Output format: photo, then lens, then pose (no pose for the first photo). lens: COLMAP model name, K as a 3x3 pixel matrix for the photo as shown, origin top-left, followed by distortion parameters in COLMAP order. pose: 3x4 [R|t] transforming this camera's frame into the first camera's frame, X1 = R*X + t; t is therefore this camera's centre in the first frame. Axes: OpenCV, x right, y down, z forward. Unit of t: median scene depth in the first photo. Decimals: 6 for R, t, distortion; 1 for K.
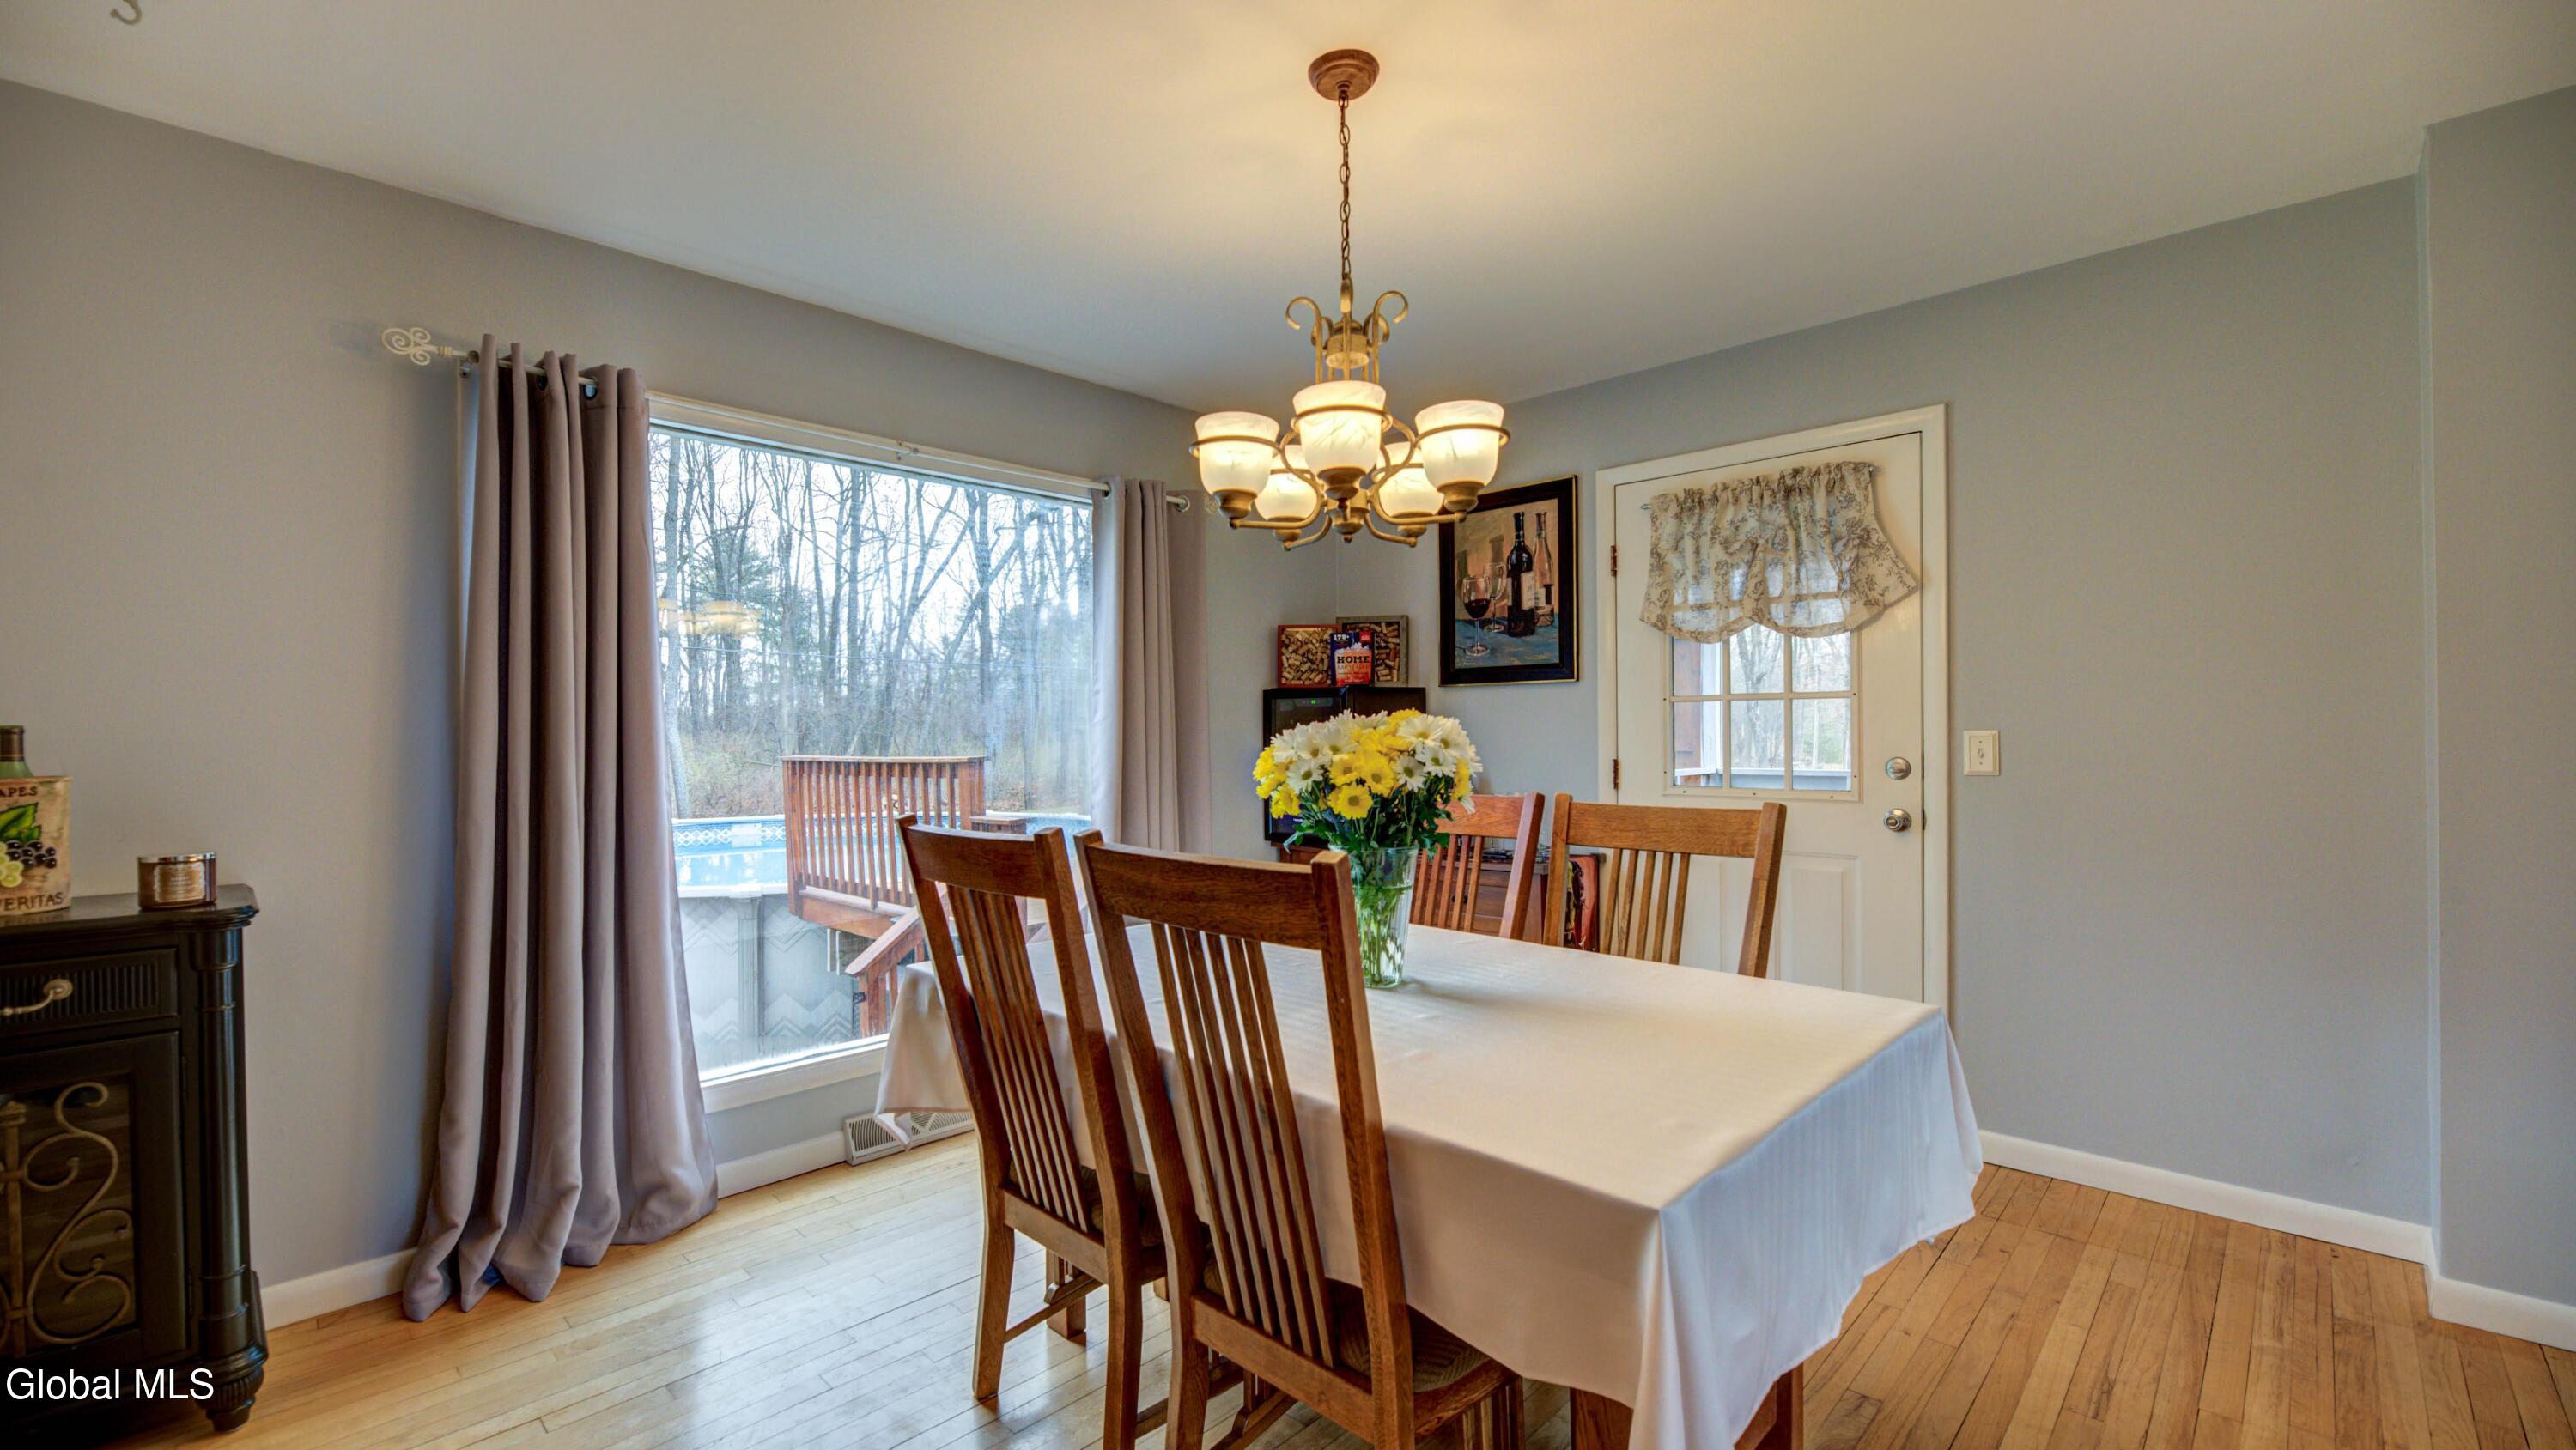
lens RADIAL K [[1053.1, 0, 1247.6], [0, 1053.1, 735.1], [0, 0, 1]] dist [-0.003494, -0.001726]
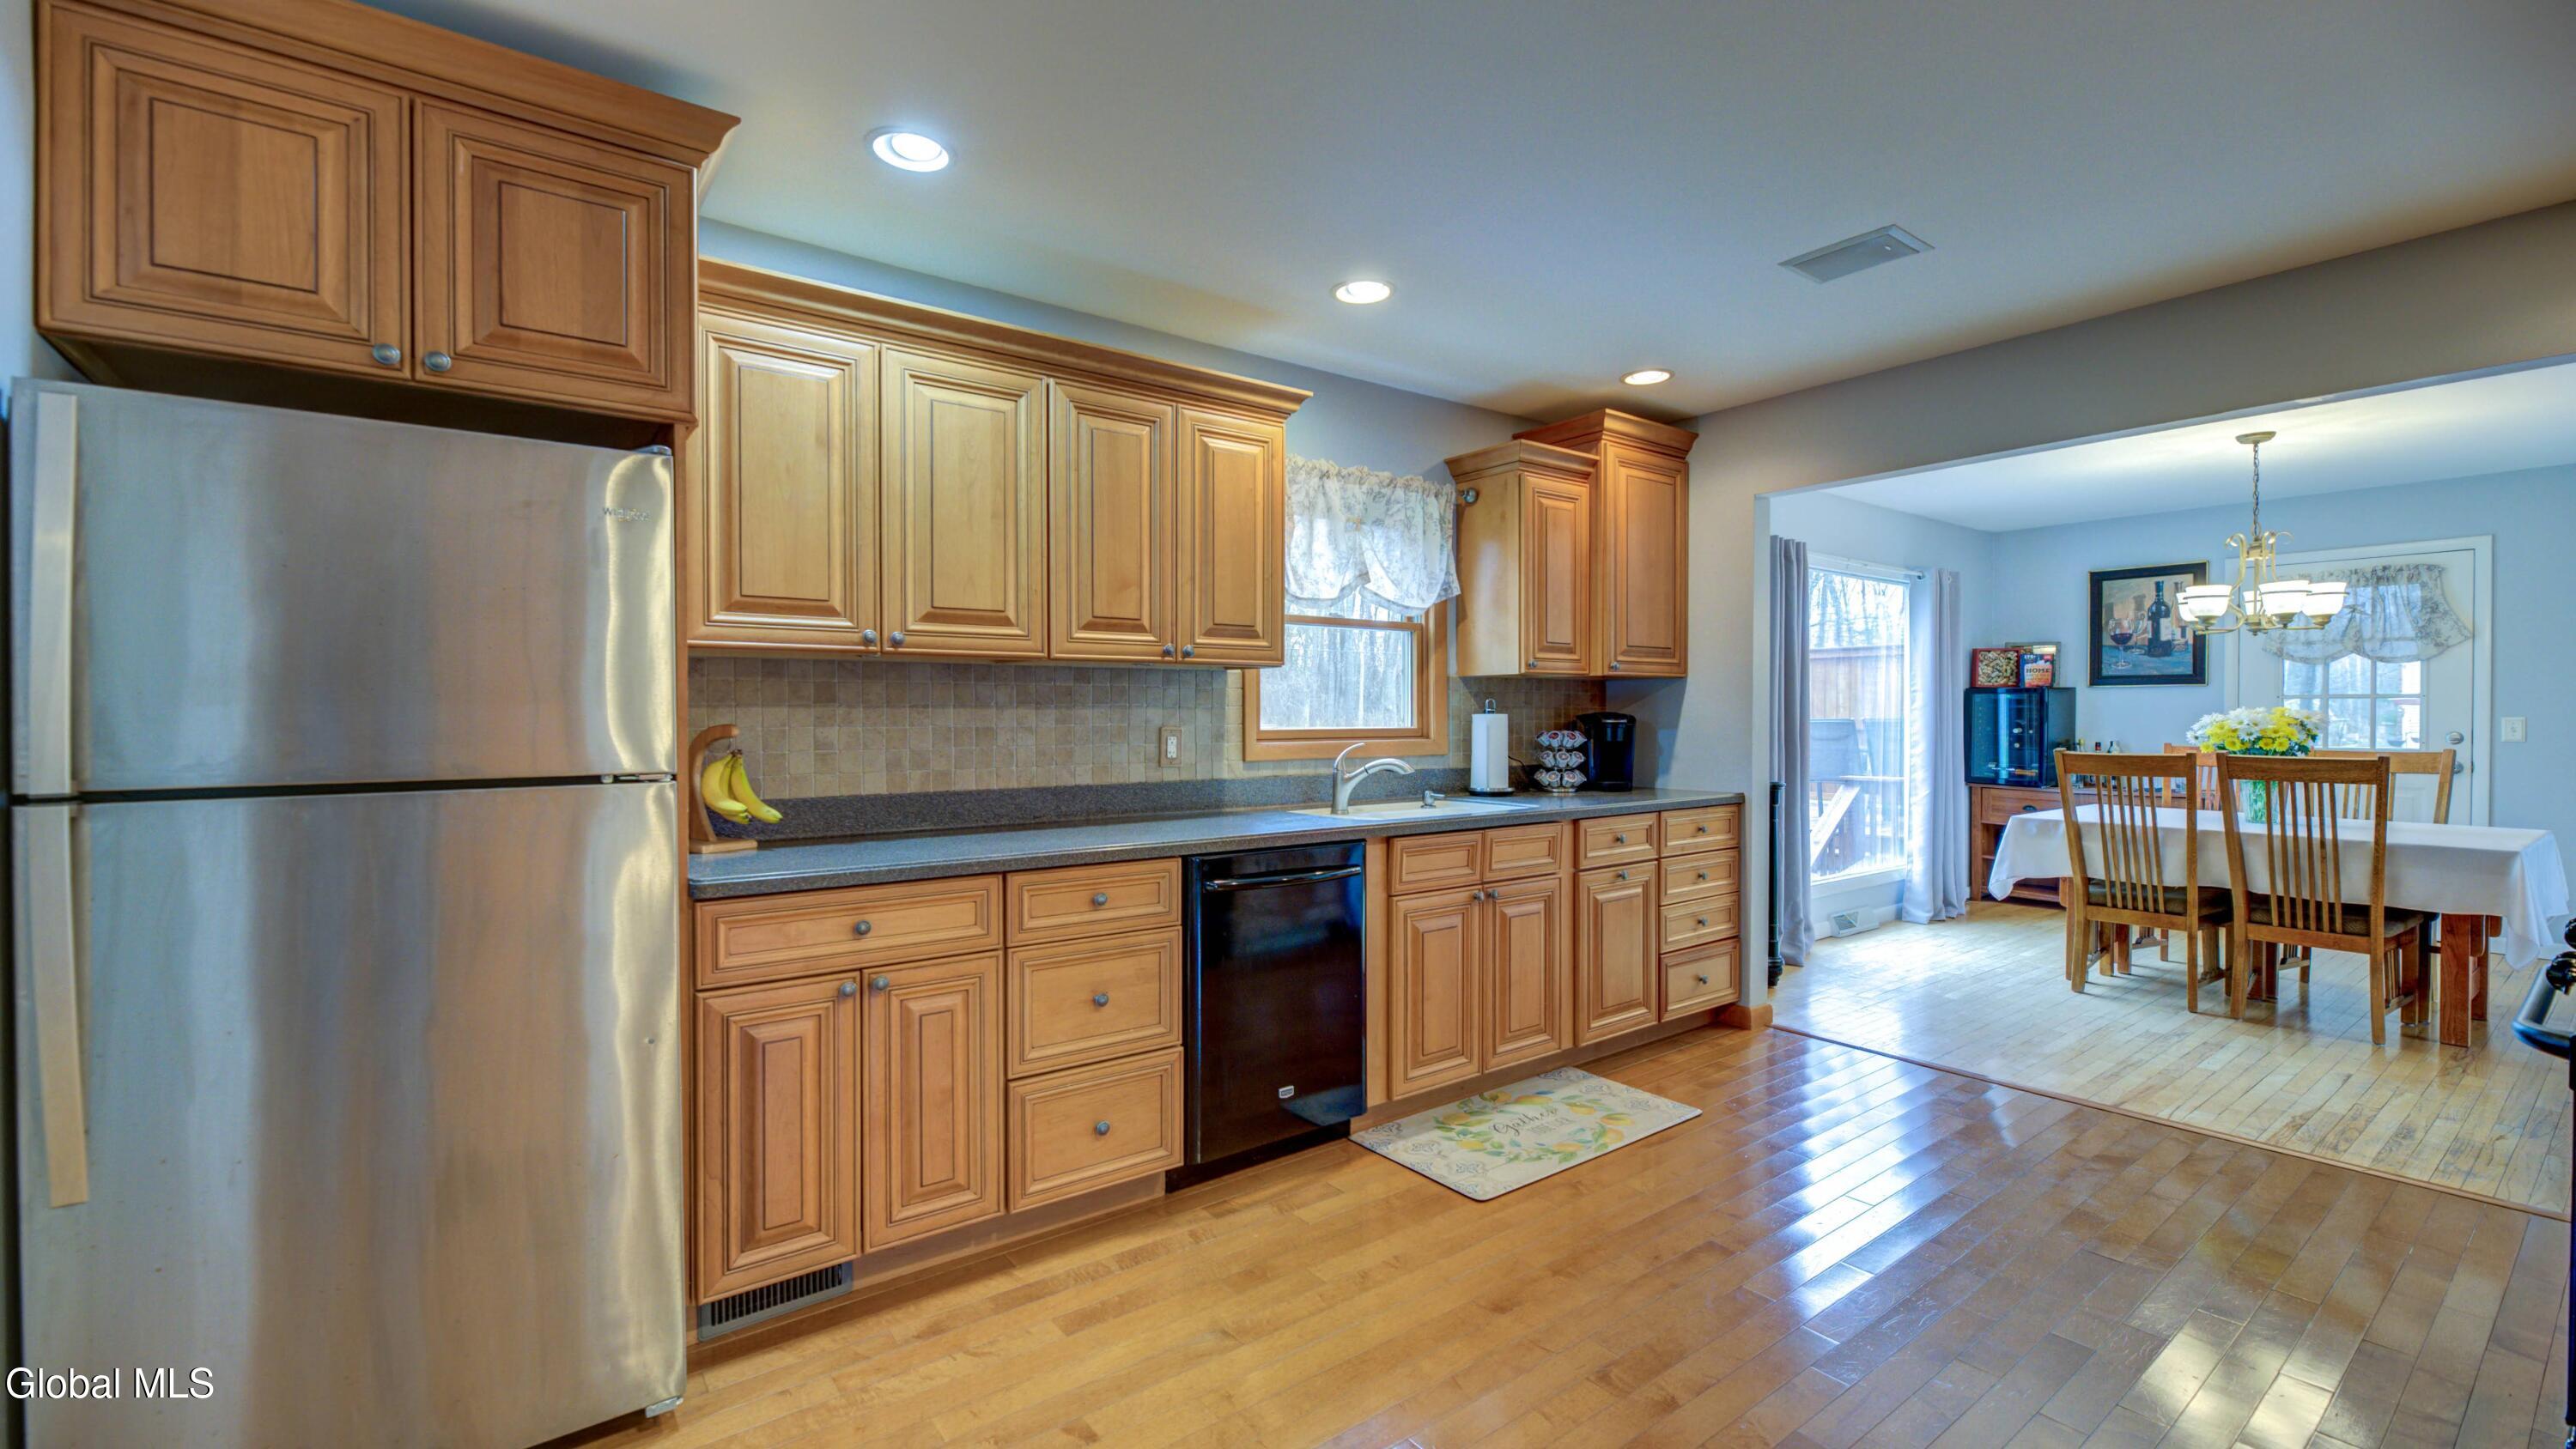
lens RADIAL K [[1053.0, 0, 1288.8], [0, 1053.0, 727.0], [0, 0, 1]] dist [-0.003494, -0.001726]
pose [[0.989839, 0.006773, -0.142035, -0.980255], [-0.004938, 0.999900, 0.013265, -0.000183], [0.142110, -0.012429, 0.989773, -0.934385]]
